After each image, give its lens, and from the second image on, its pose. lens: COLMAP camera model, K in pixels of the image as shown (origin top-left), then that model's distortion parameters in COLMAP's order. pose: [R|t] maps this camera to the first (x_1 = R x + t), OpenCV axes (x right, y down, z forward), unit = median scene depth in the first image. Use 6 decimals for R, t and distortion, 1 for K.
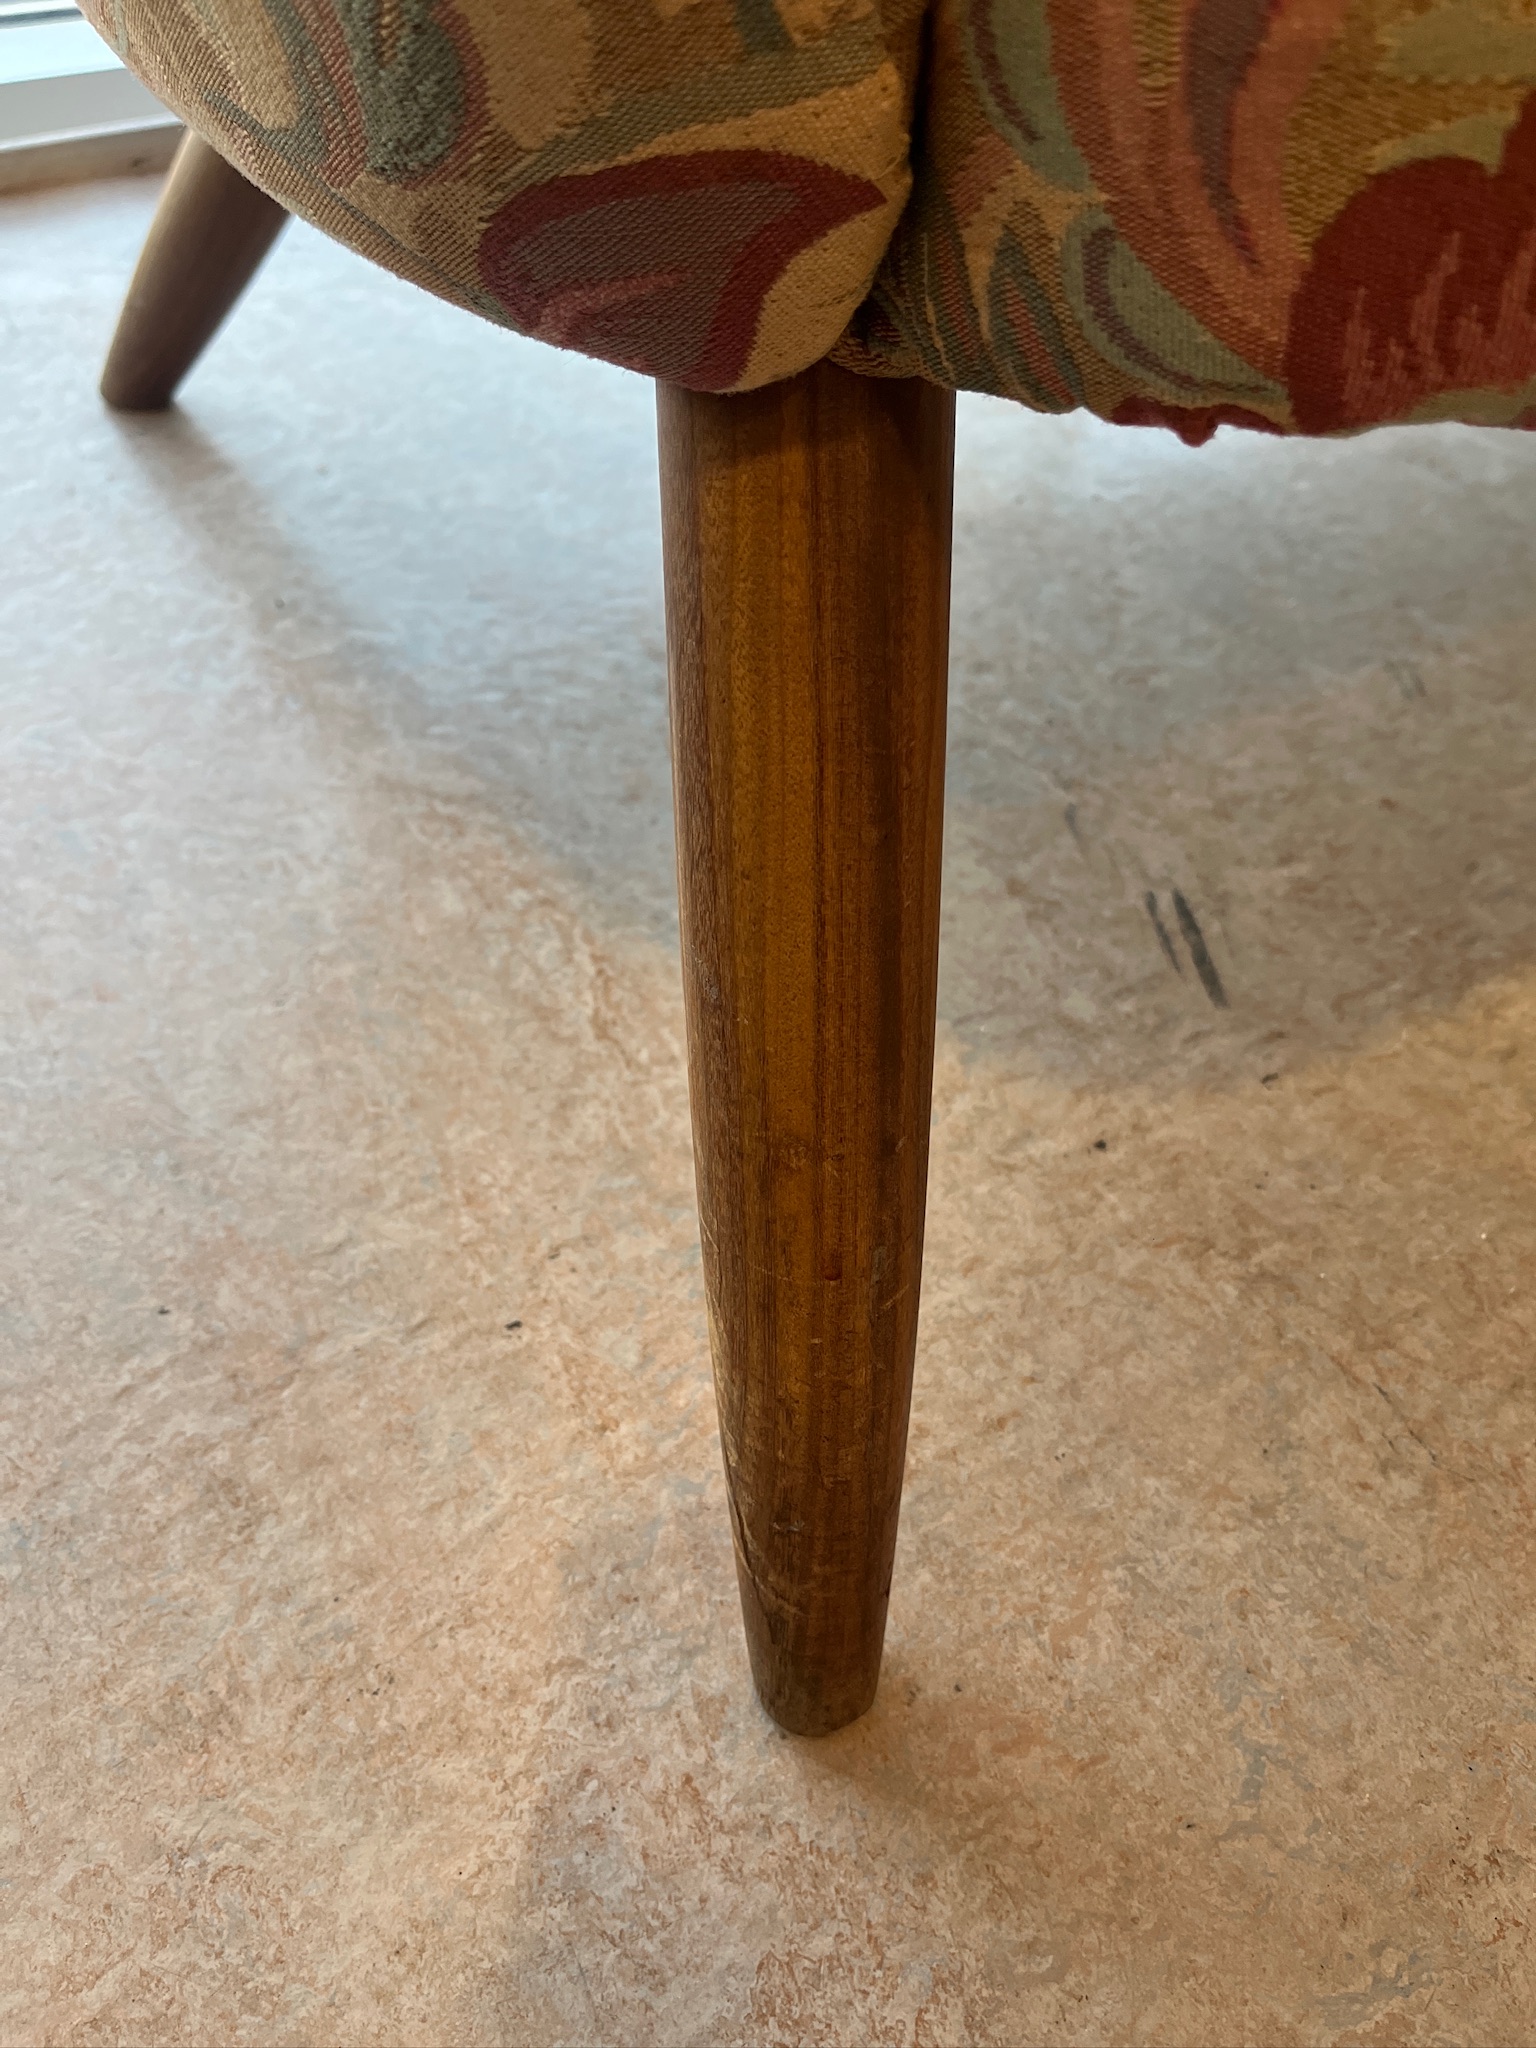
lens RADIAL K [[1574.5, 0, 758.9], [0, 1574.5, 1054.8], [0, 0, 1]] dist [0.062496, -0.099770]
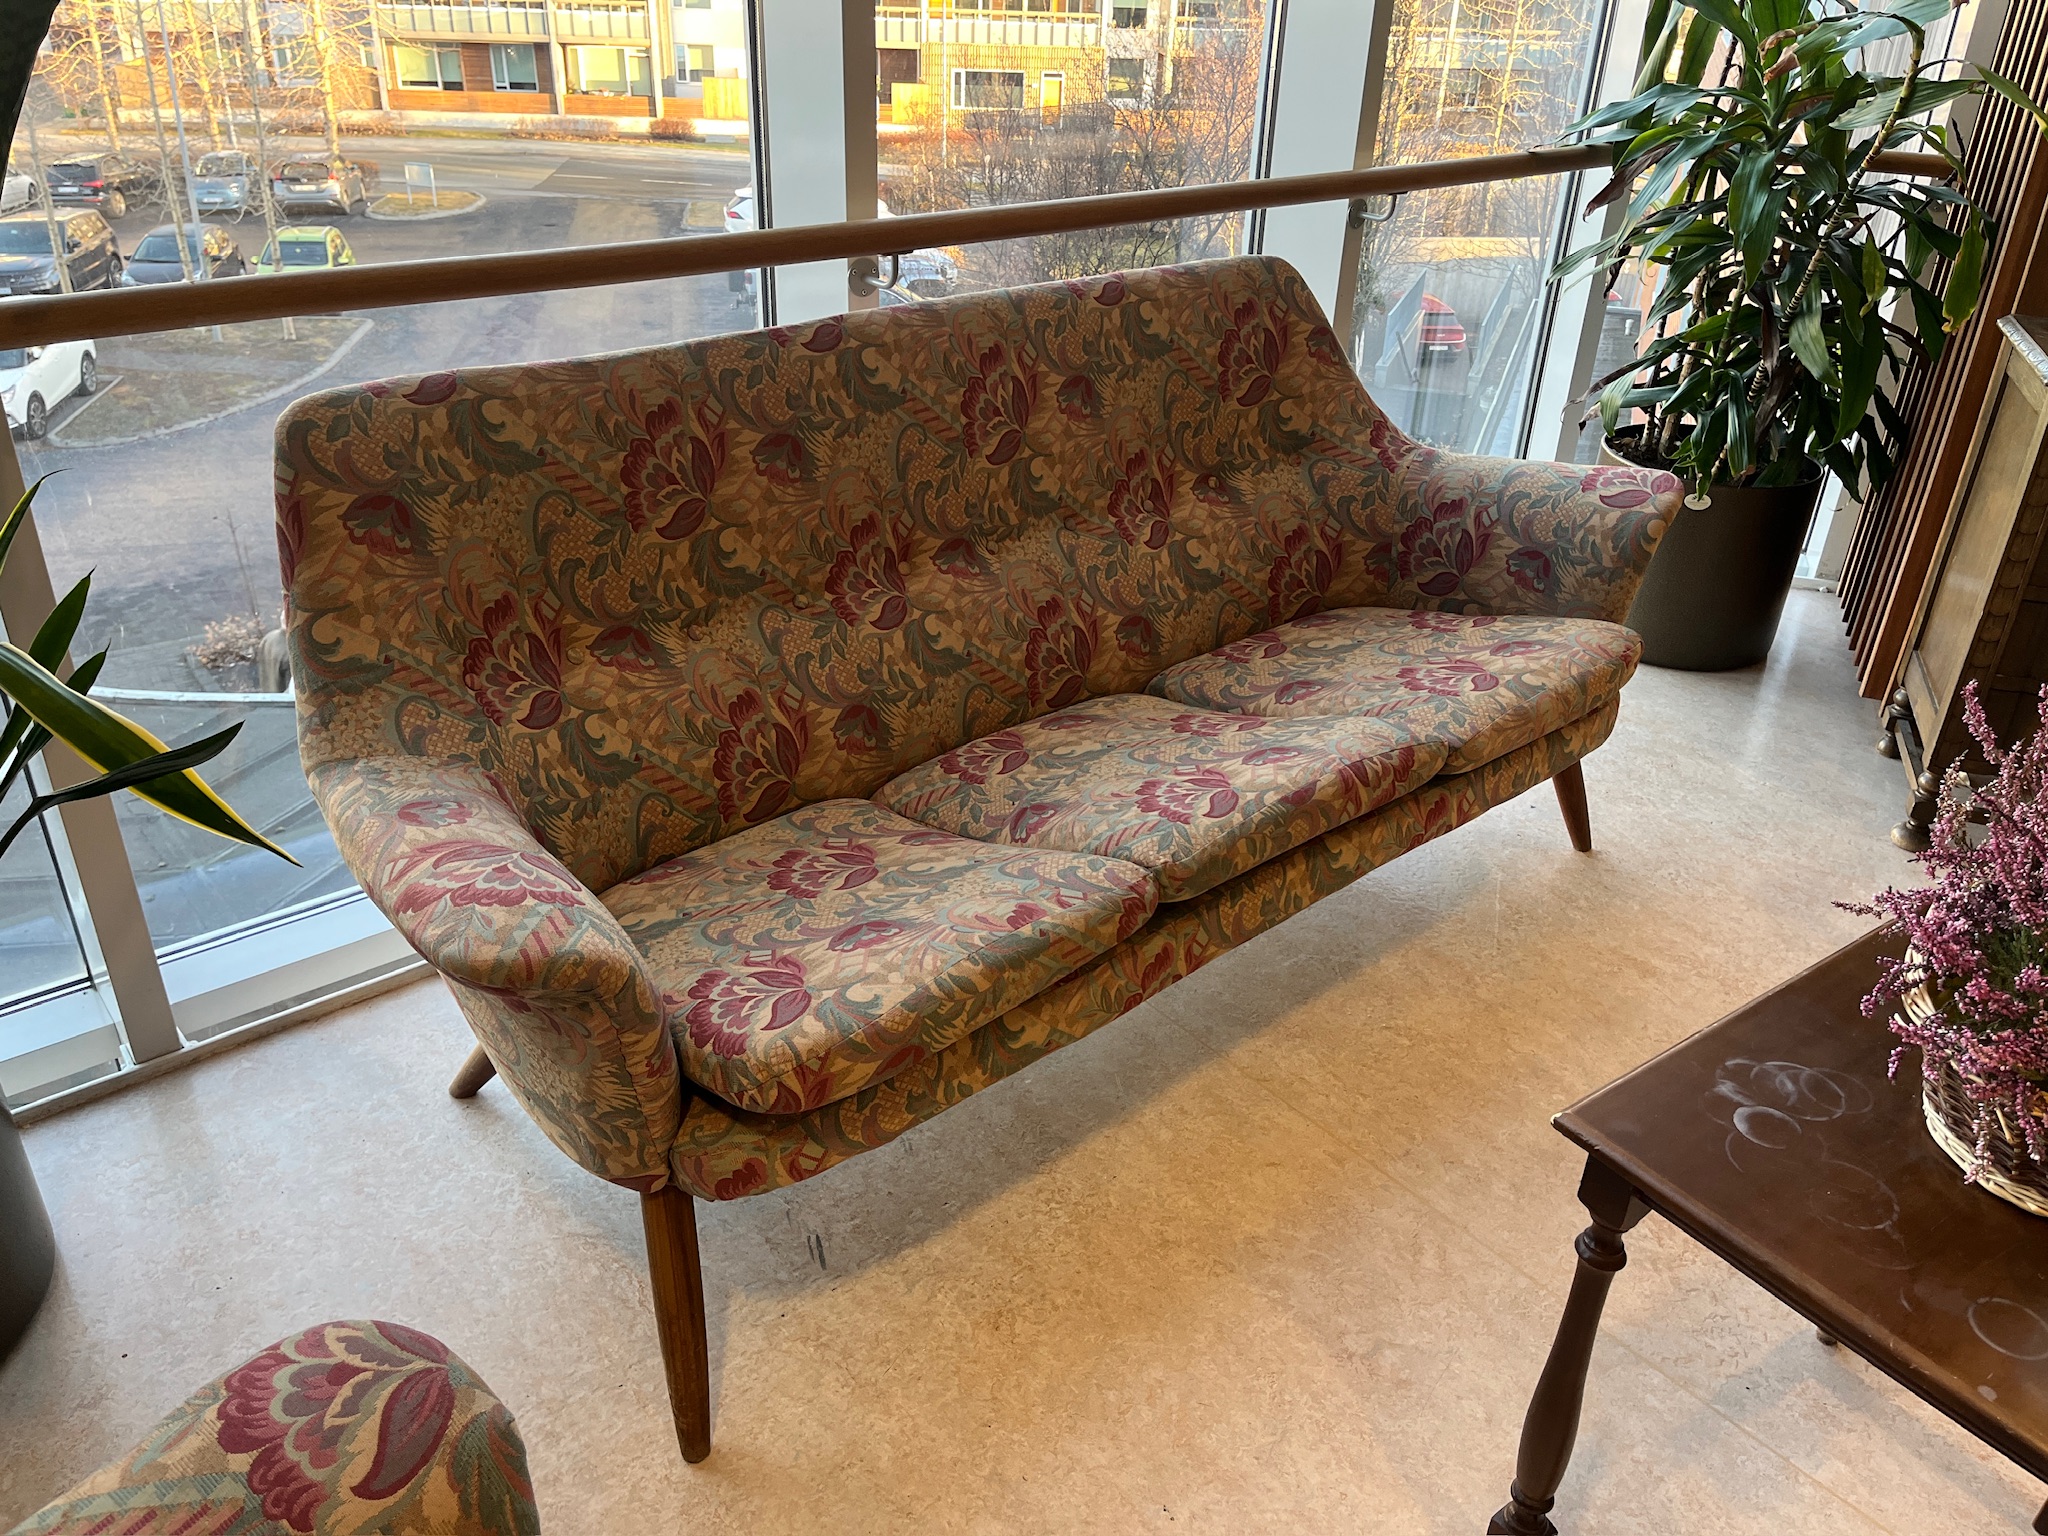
lens RADIAL K [[1574.5, 0, 1043.4], [0, 1574.5, 757.1], [0, 0, 1]] dist [0.062496, -0.099770]
pose [[0.983995, -0.096517, 0.149792, 0.415330], [0.140983, 0.935782, -0.323165, 0.126979], [-0.108982, 0.339111, 0.934412, -3.150205]]
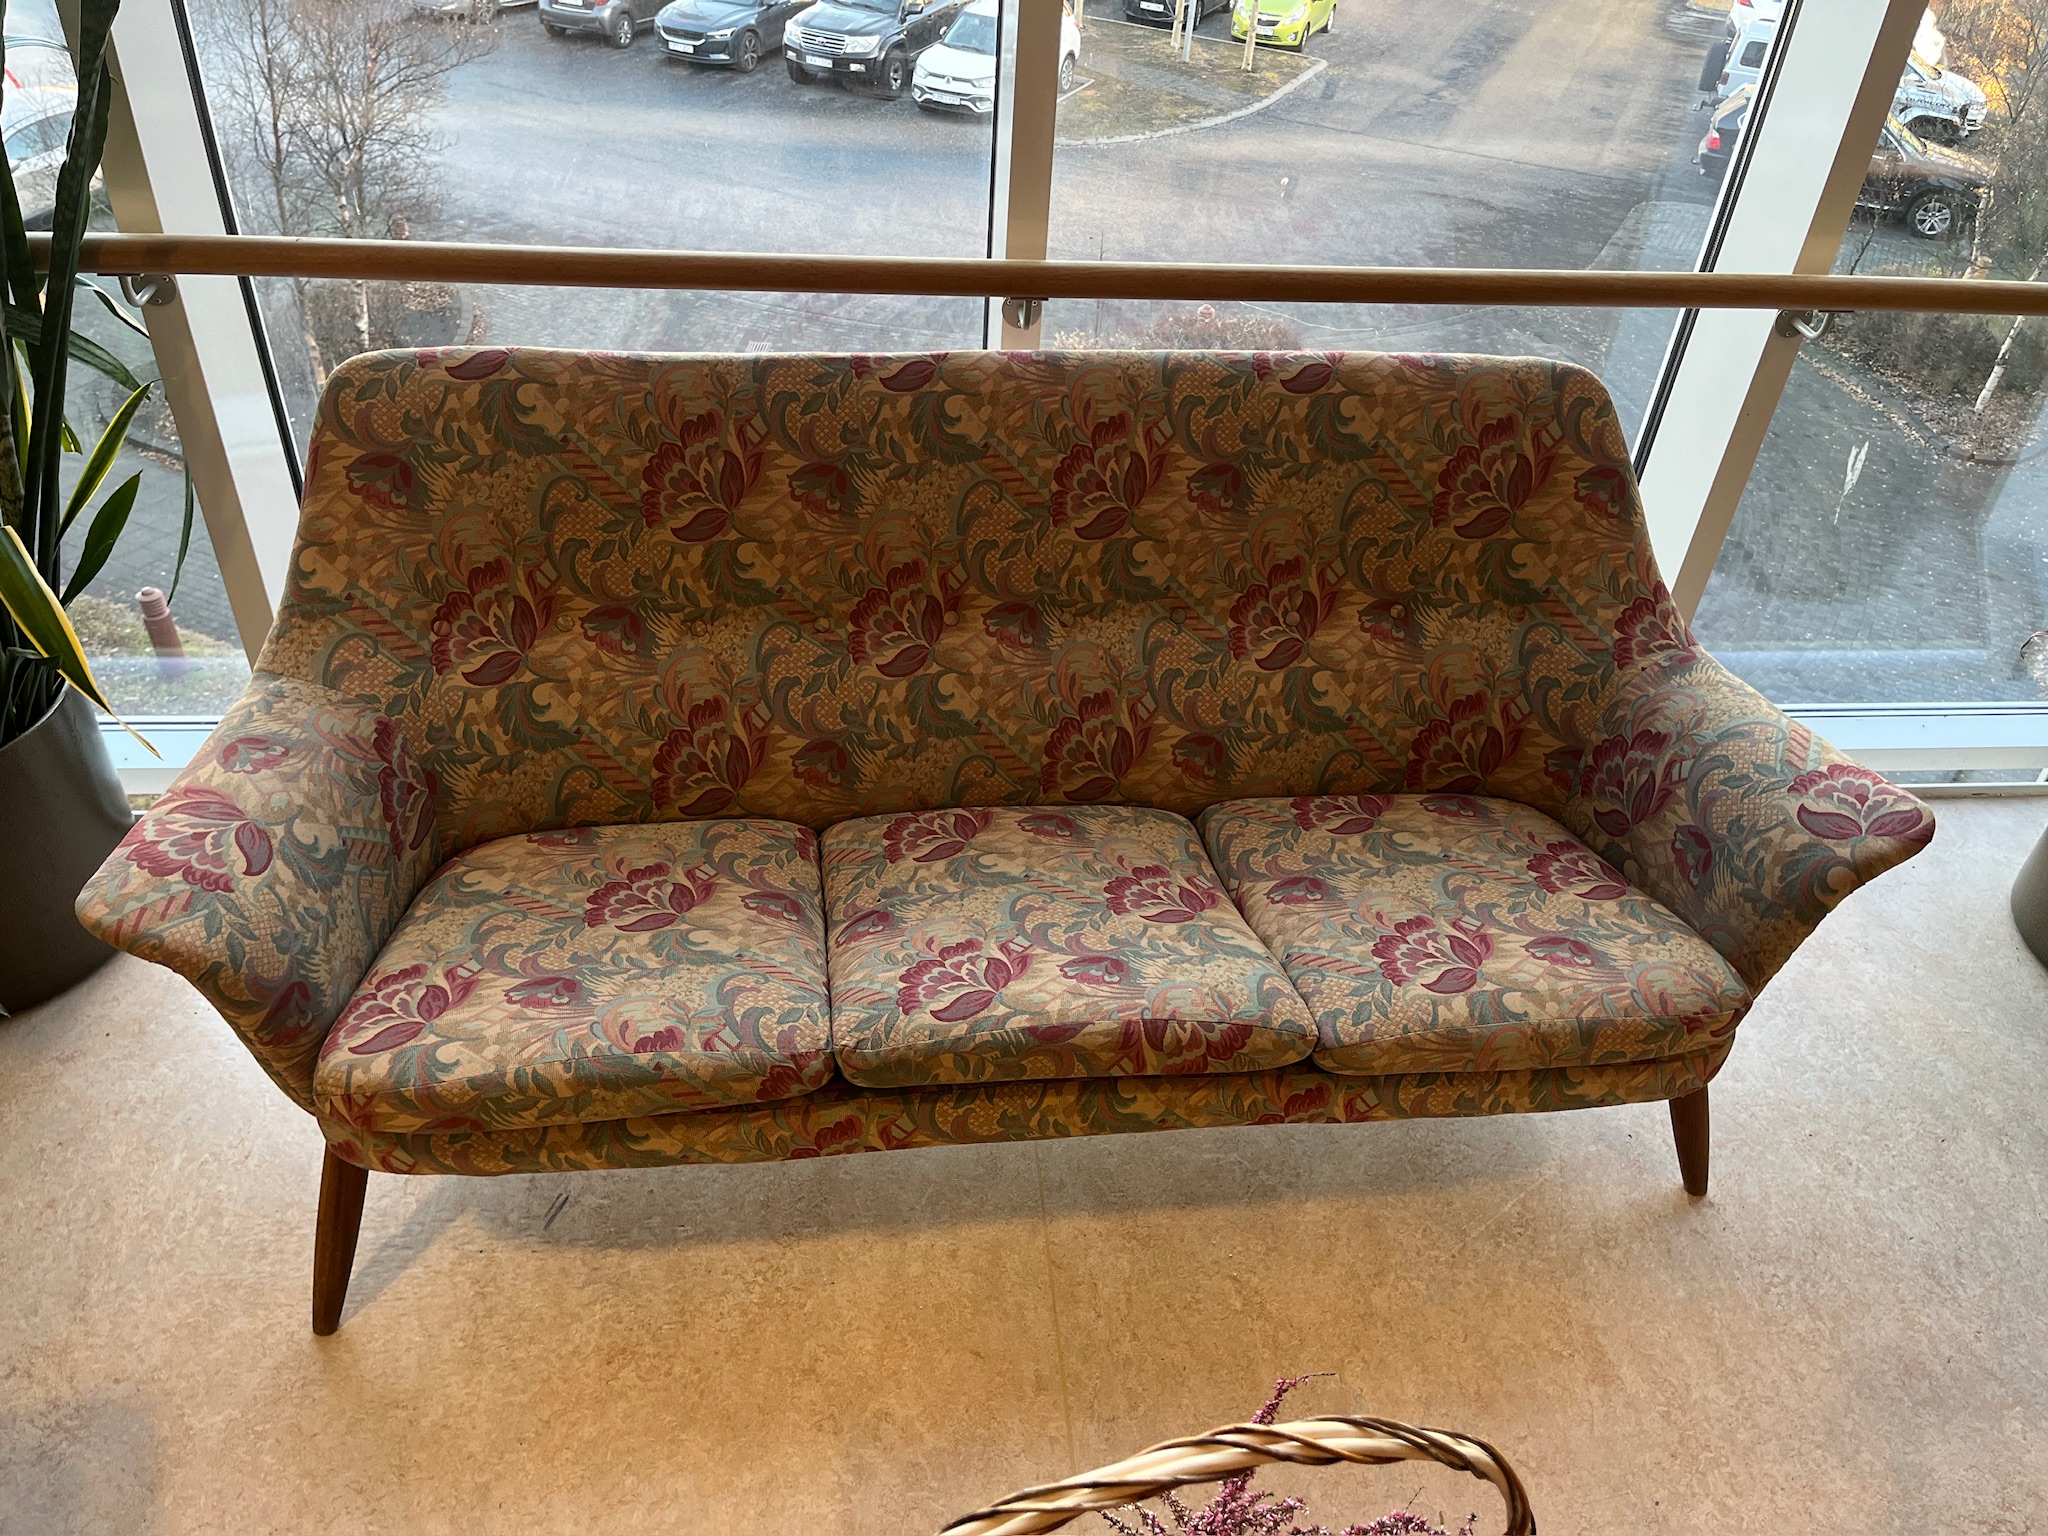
lens RADIAL K [[1574.5, 0, 1022.3], [0, 1574.5, 756.0], [0, 0, 1]] dist [0.062496, -0.099770]
pose [[0.905737, 0.261006, -0.333942, 2.745635], [-0.323176, 0.935054, -0.145707, -1.086709], [0.274223, 0.239894, 0.931264, -3.002299]]
